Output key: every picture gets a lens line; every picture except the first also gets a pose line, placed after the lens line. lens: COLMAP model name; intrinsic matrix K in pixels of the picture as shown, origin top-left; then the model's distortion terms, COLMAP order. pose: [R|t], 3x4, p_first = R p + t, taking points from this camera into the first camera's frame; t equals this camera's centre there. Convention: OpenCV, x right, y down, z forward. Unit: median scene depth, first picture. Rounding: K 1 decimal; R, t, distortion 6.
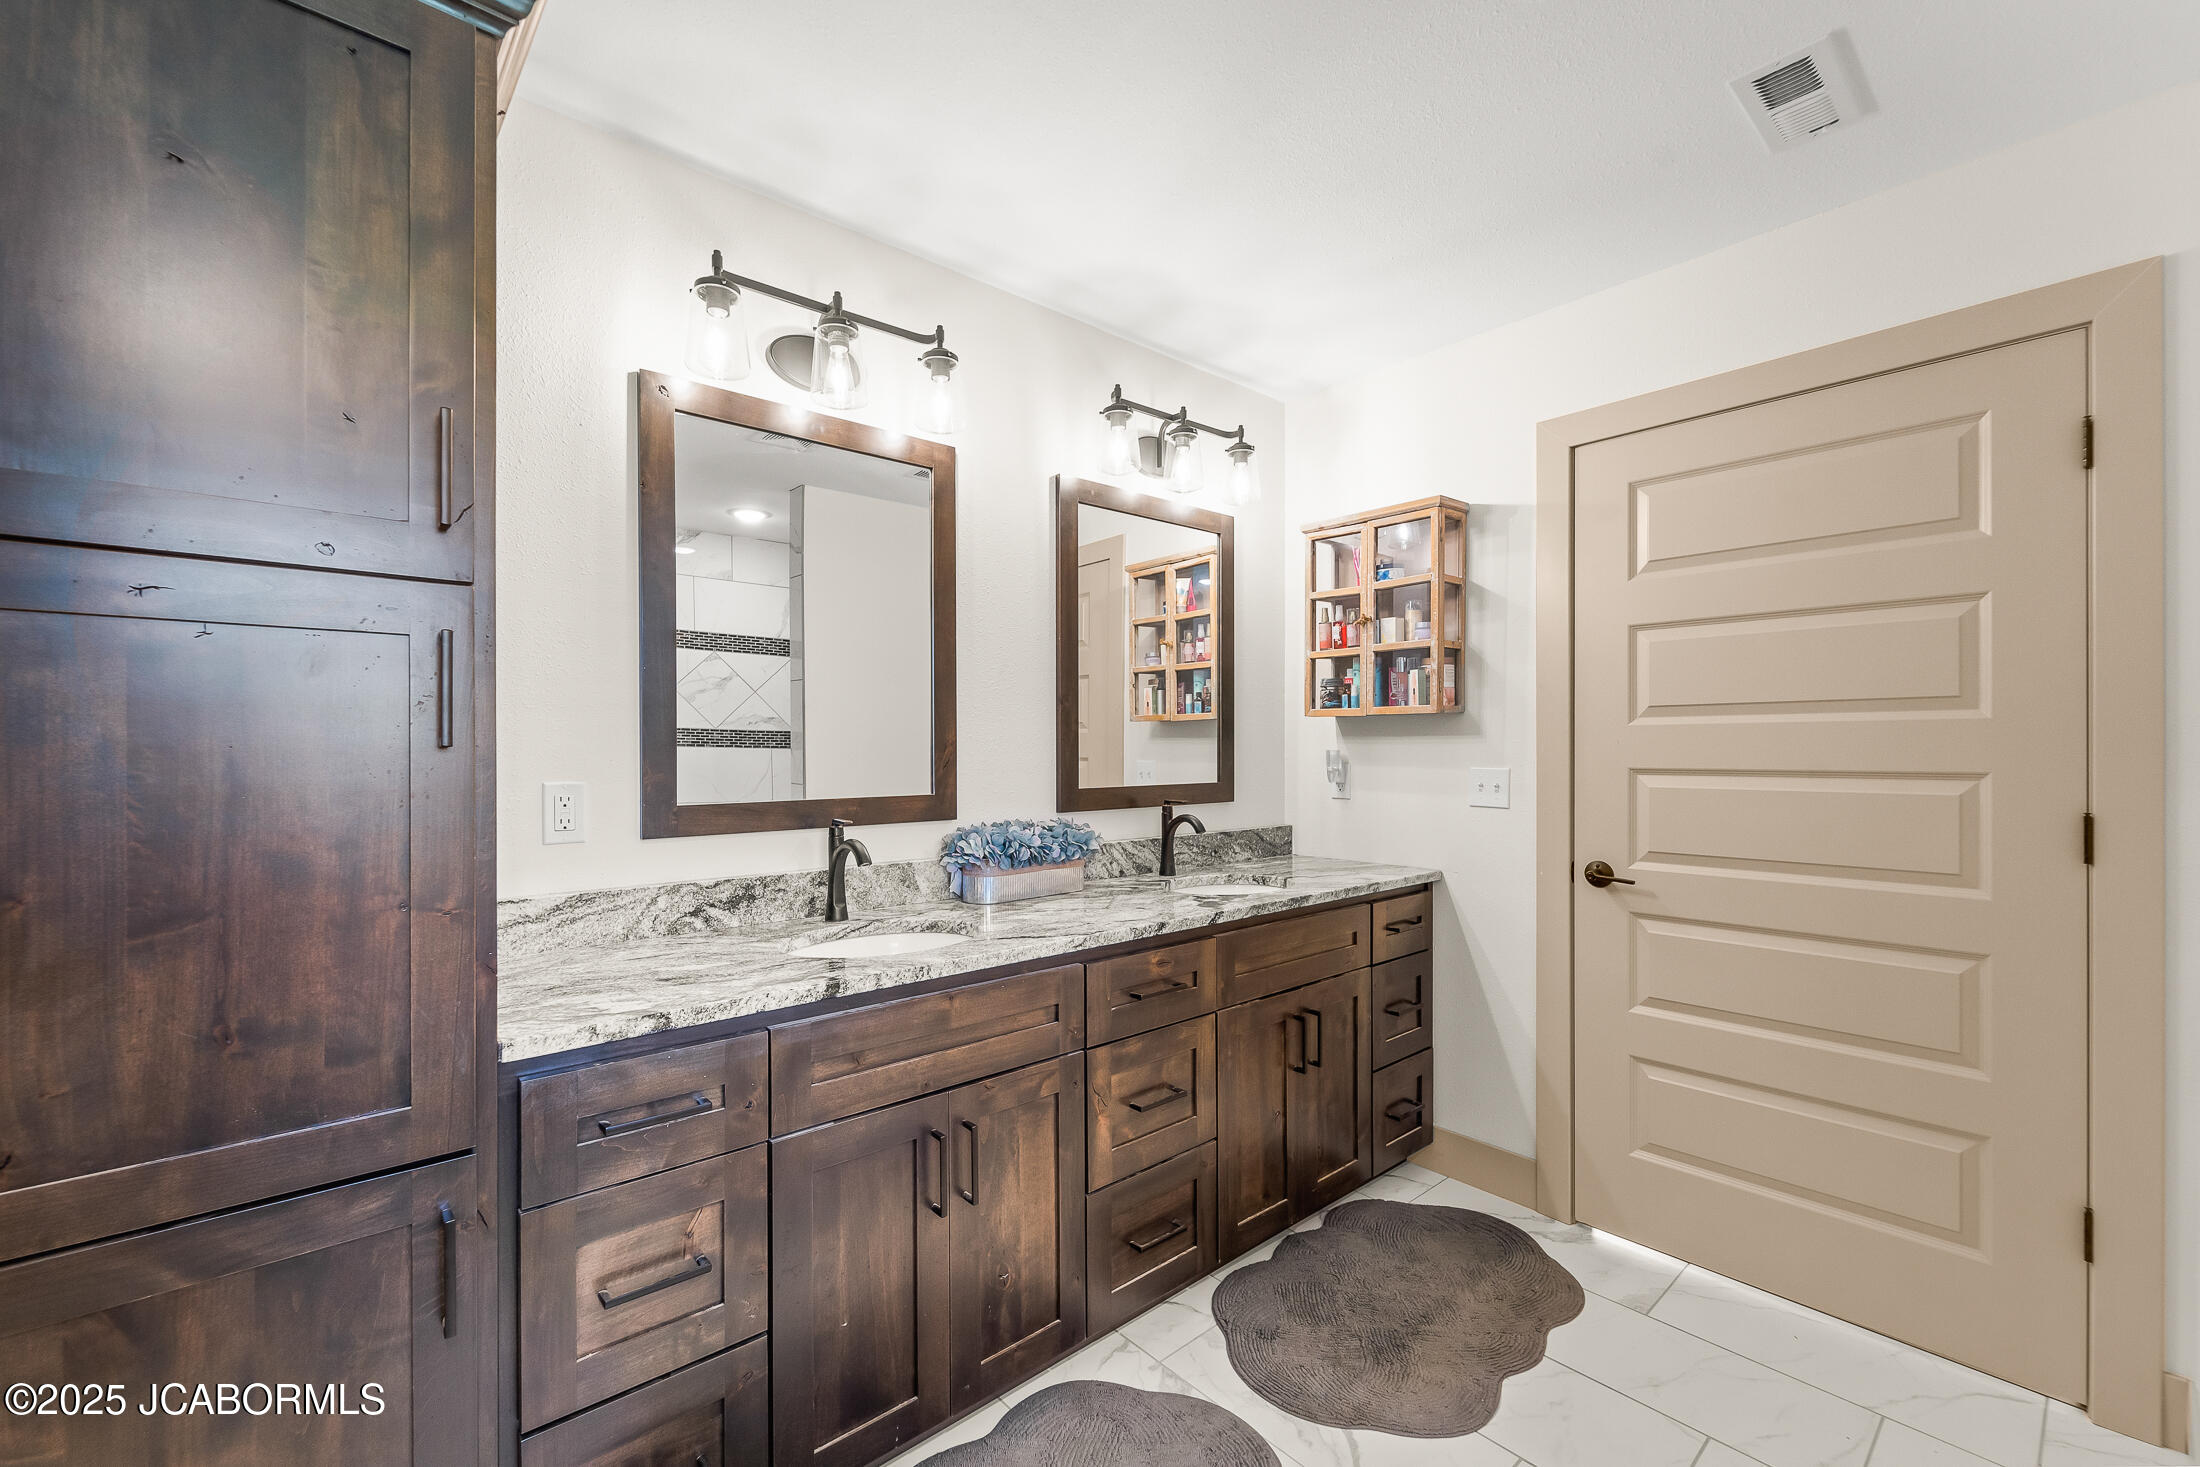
lens RADIAL K [[911.0, 0, 1091.0], [0, 911.0, 736.1], [0, 0, 1]] dist [-0.001317, -0.001109]
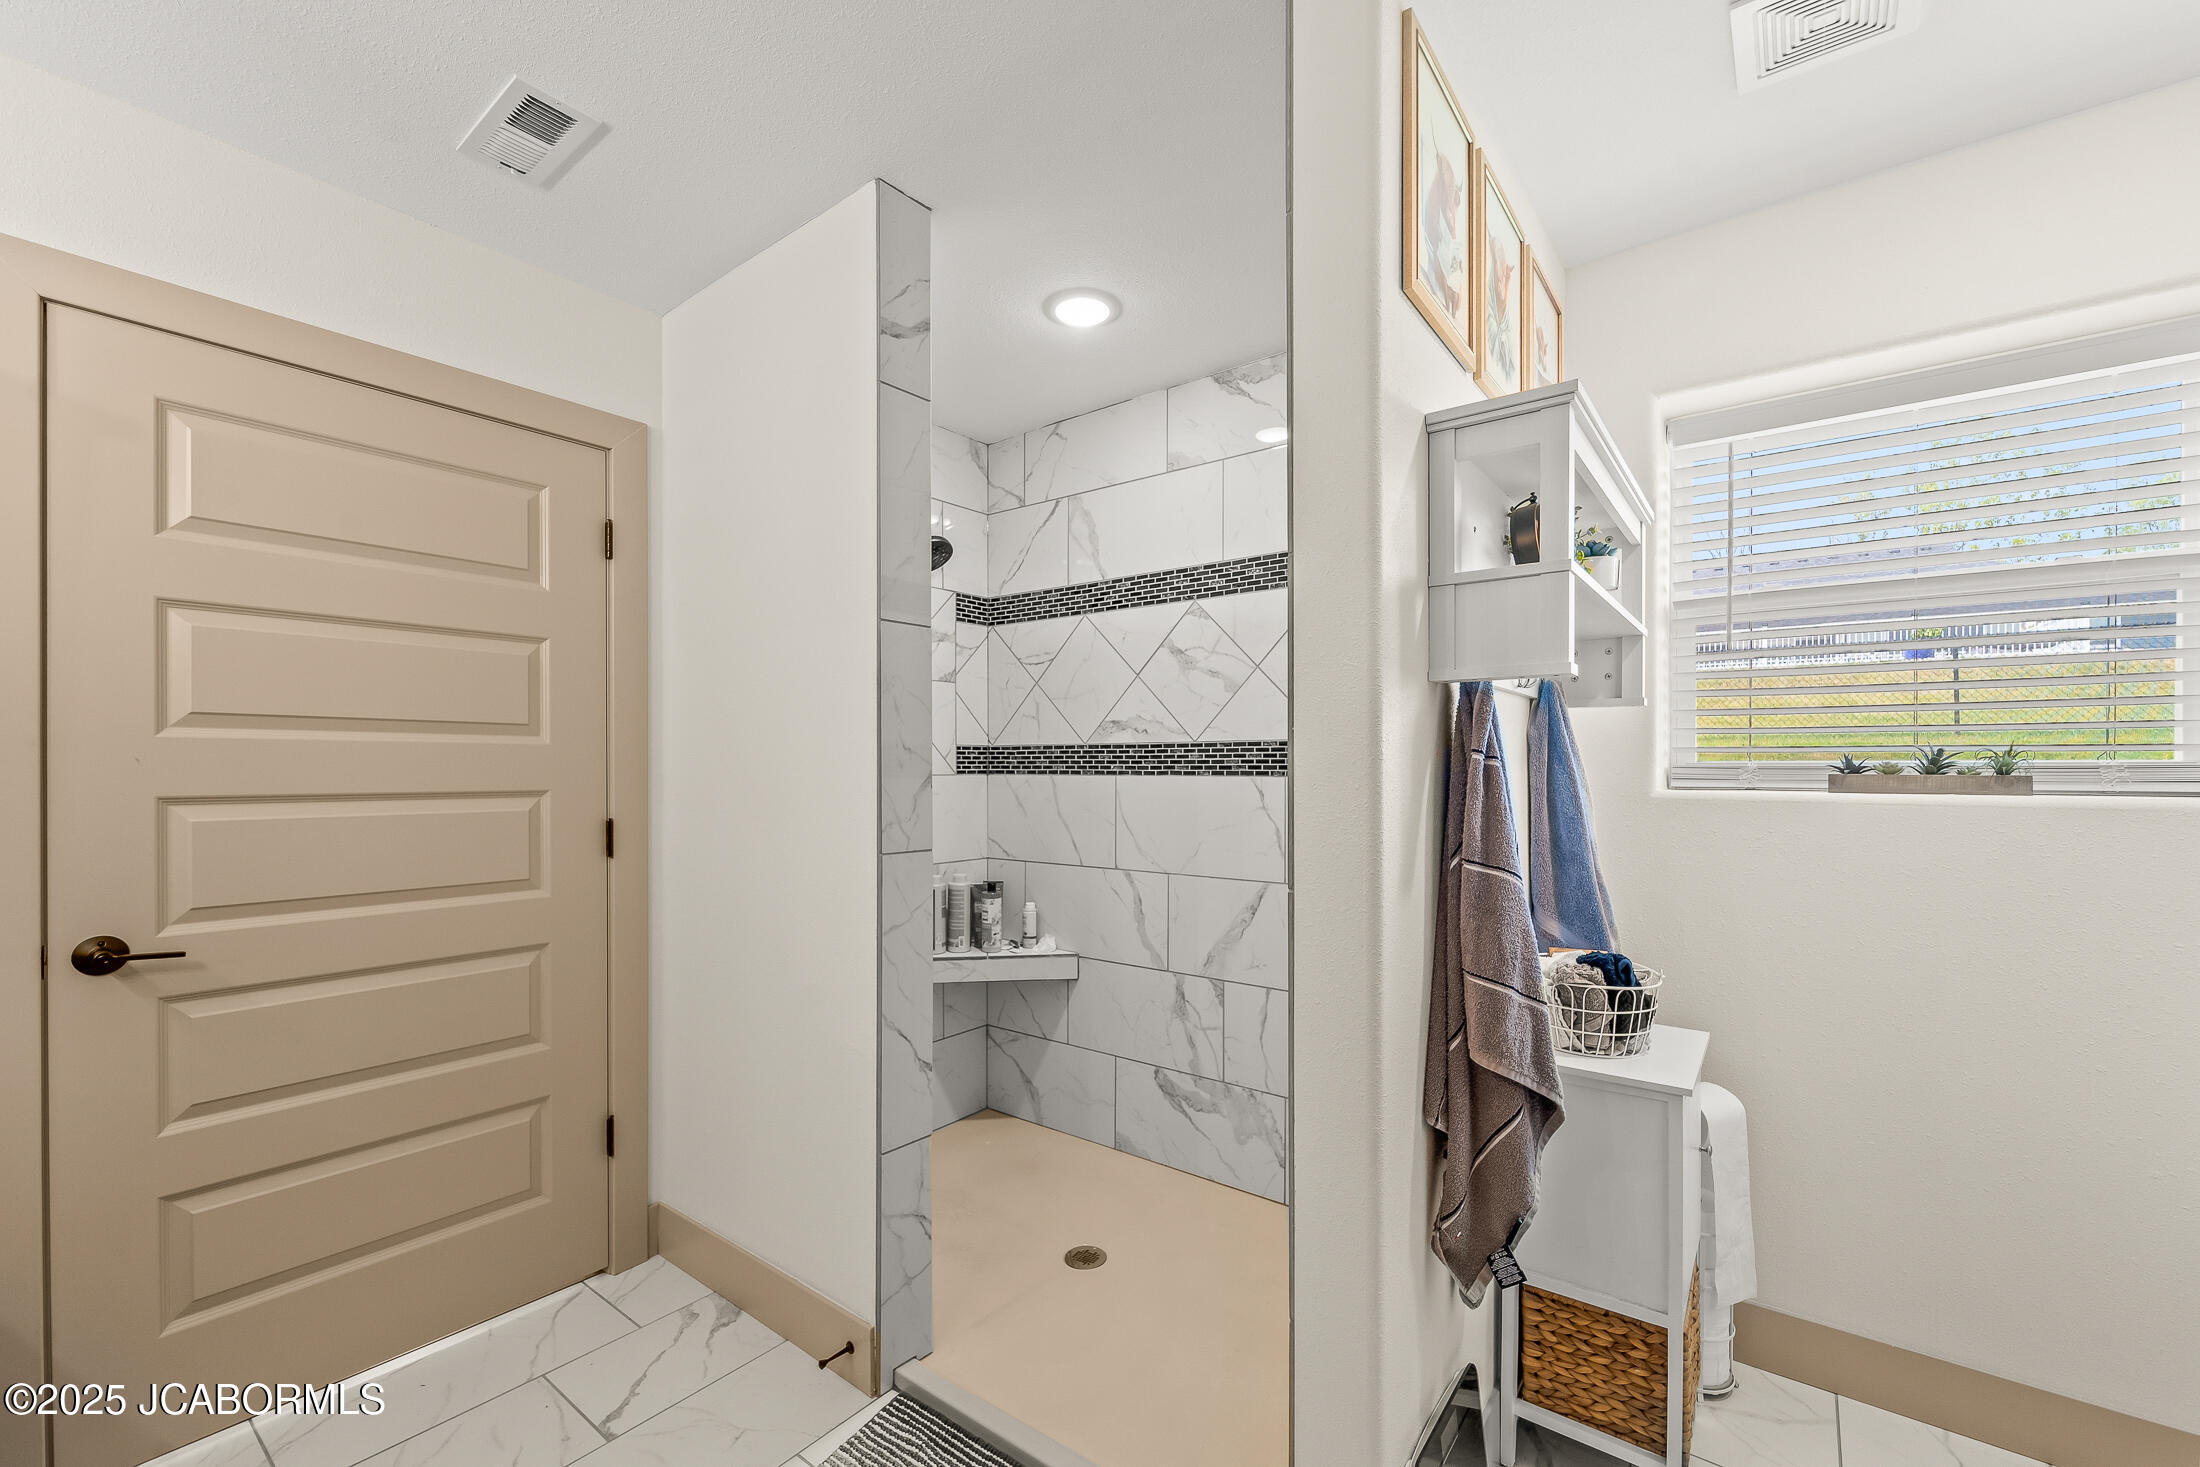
lens RADIAL K [[894.2, 0, 1103.1], [0, 894.2, 756.3], [0, 0, 1]] dist [0.002726, 0.000101]
pose [[-0.197957, 0.013971, 0.980111, -0.252940], [-0.016094, 0.999717, -0.017501, 0.003924], [-0.980079, -0.019238, -0.197676, 0.423299]]
